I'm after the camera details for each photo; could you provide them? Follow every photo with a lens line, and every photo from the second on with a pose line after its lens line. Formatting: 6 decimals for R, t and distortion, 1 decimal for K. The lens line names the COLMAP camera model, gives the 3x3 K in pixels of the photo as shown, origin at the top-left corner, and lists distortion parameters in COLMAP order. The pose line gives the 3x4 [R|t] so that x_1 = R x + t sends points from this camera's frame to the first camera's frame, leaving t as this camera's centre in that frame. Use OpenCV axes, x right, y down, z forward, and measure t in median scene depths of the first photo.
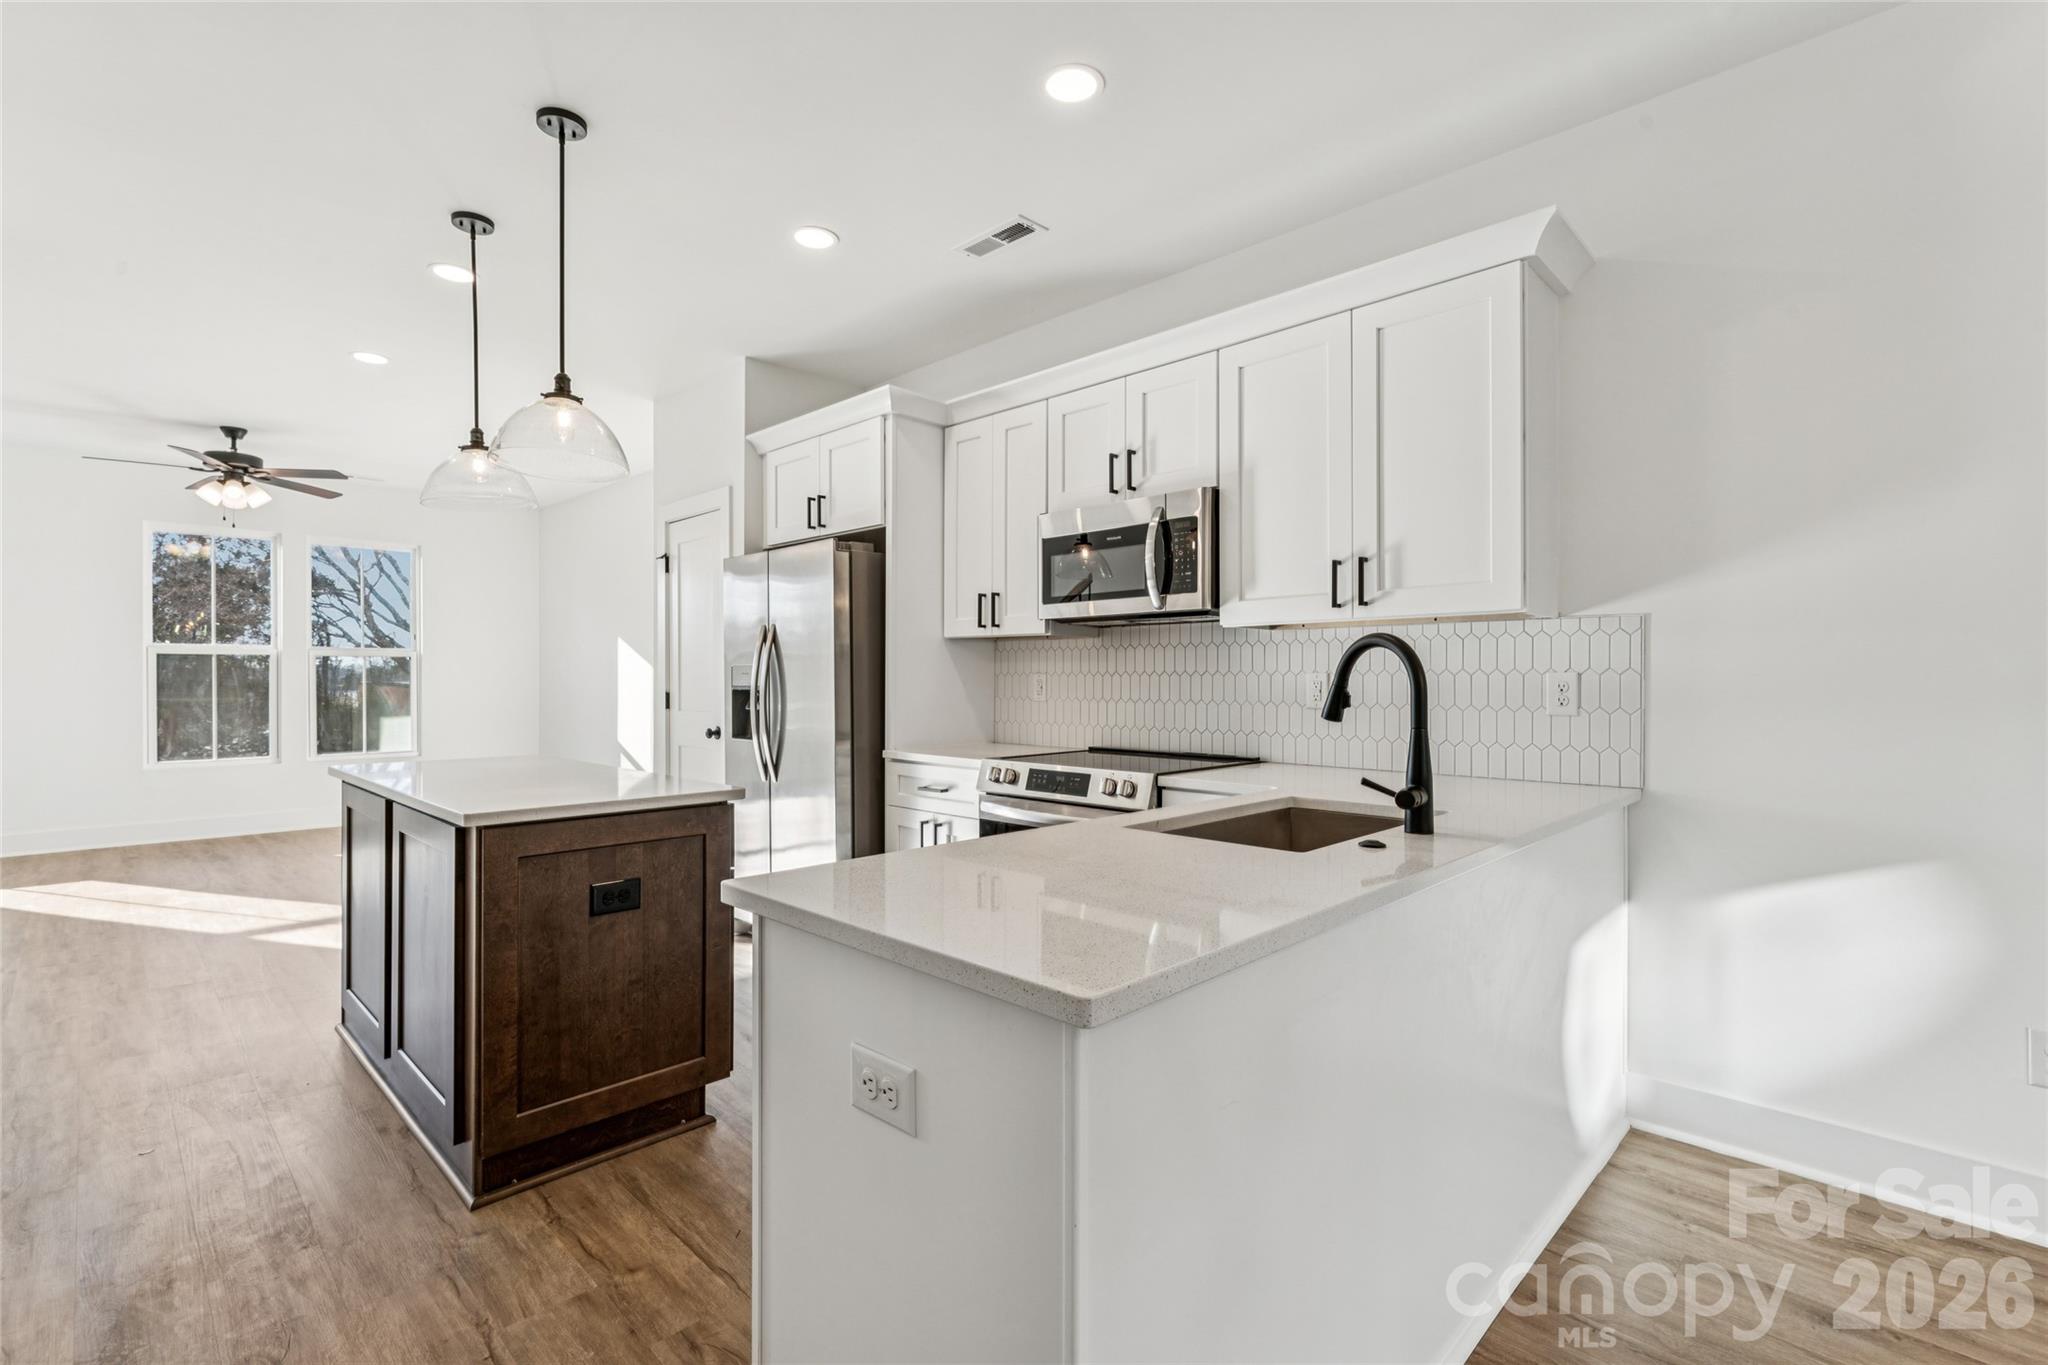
lens RADIAL K [[920.3, 0, 1024.0], [0, 920.3, 682.5], [0, 0, 1]] dist [-0.002450, -0.000279]
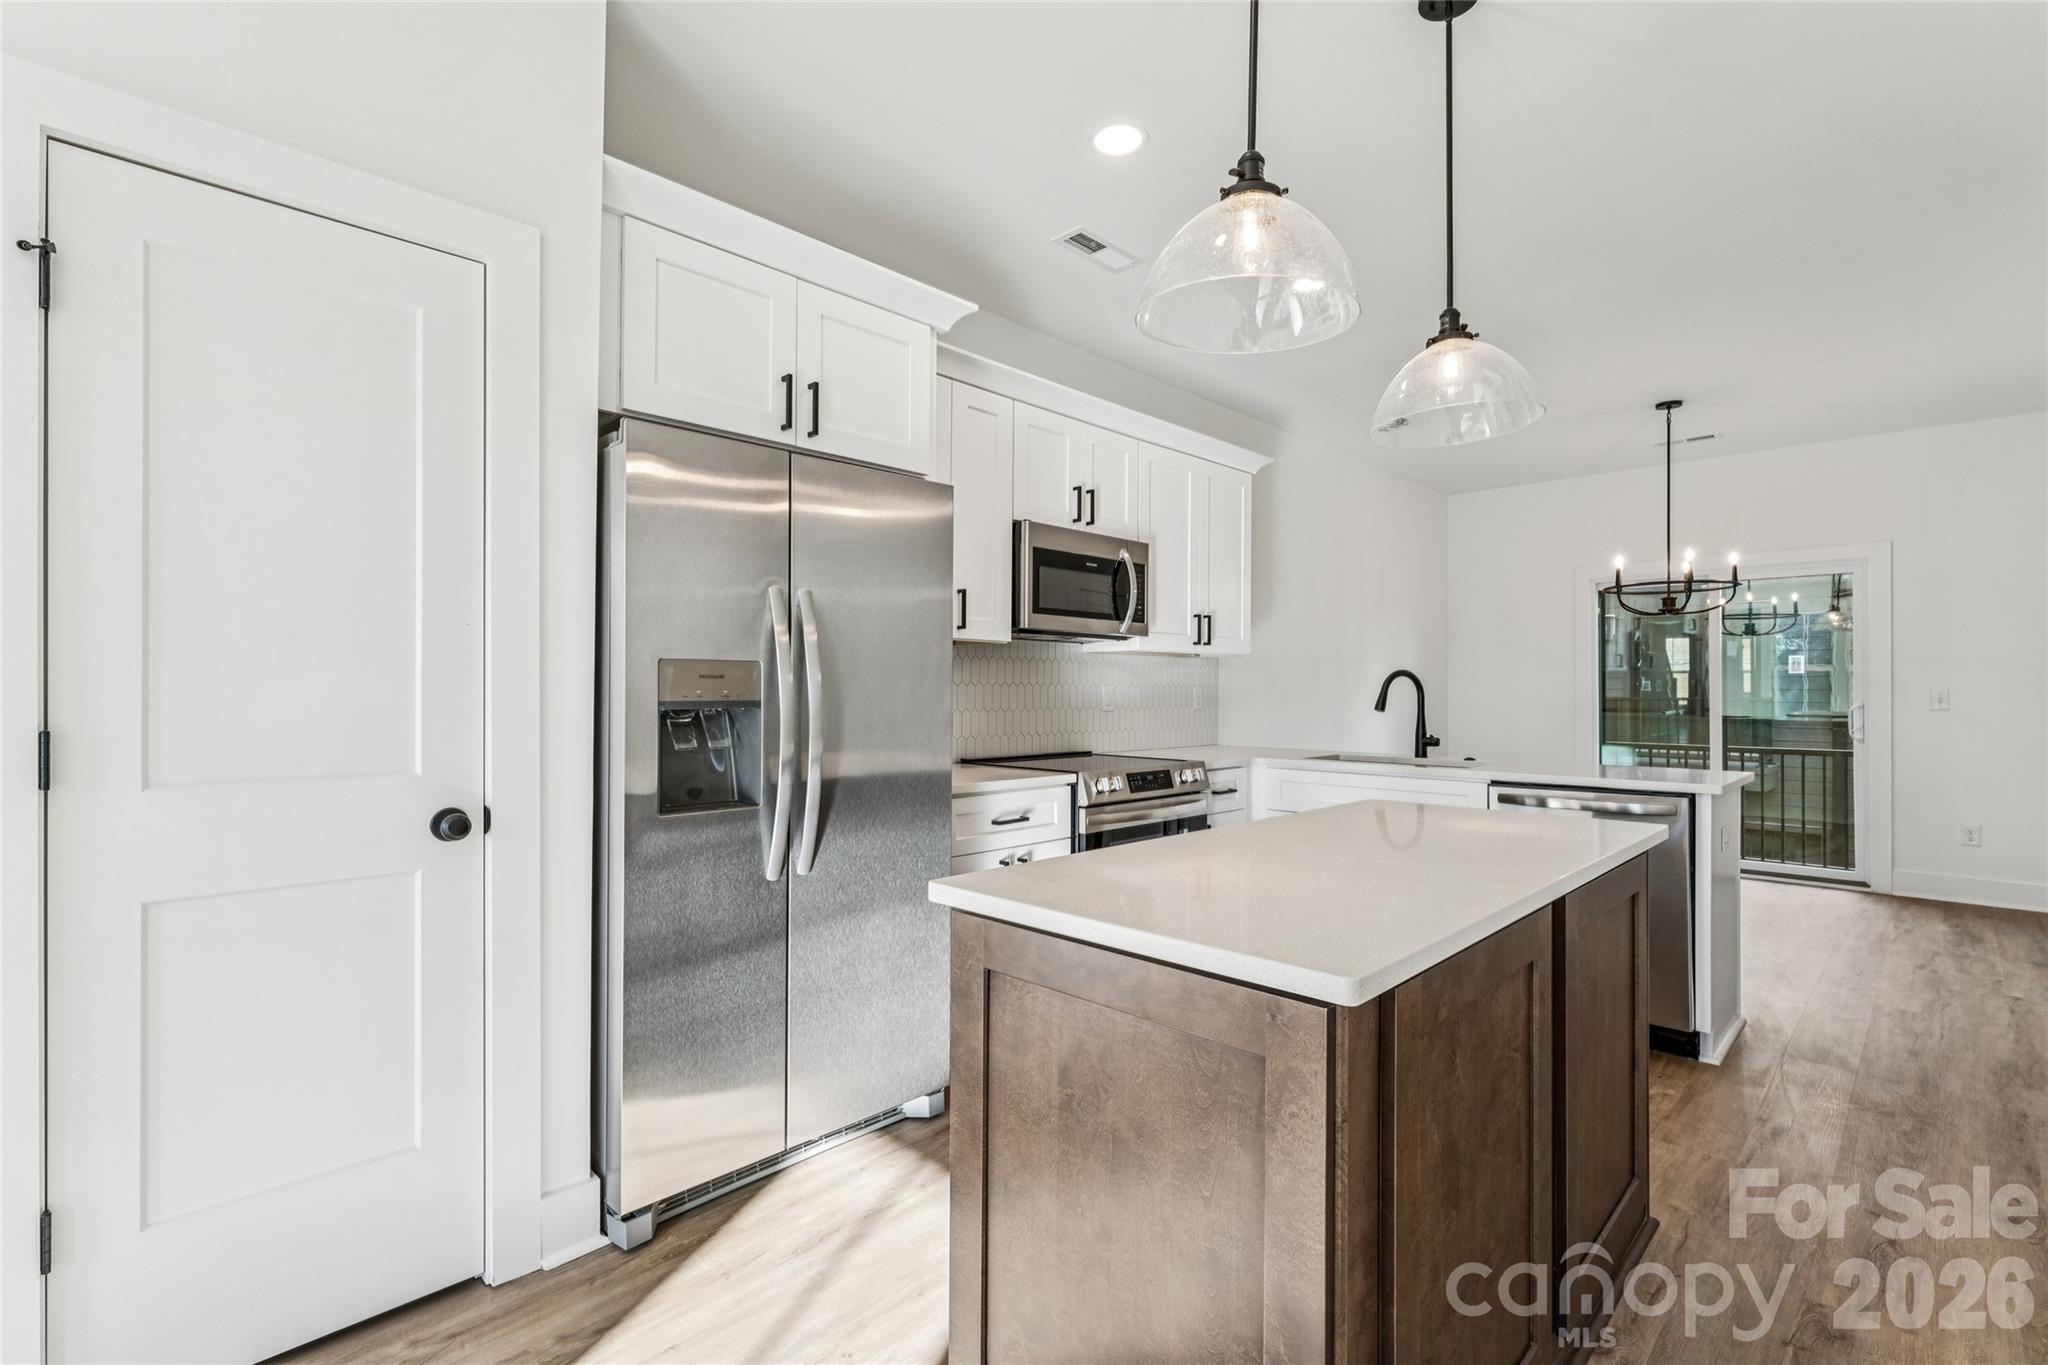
lens RADIAL K [[921.8, 0, 1027.1], [0, 921.8, 692.7], [0, 0, 1]] dist [0.000373, -0.000041]
pose [[0.008360, -0.001701, 0.999964, -0.667884], [0.000376, 0.999998, 0.001698, -0.001013], [-0.999965, 0.000361, 0.008360, 0.696659]]
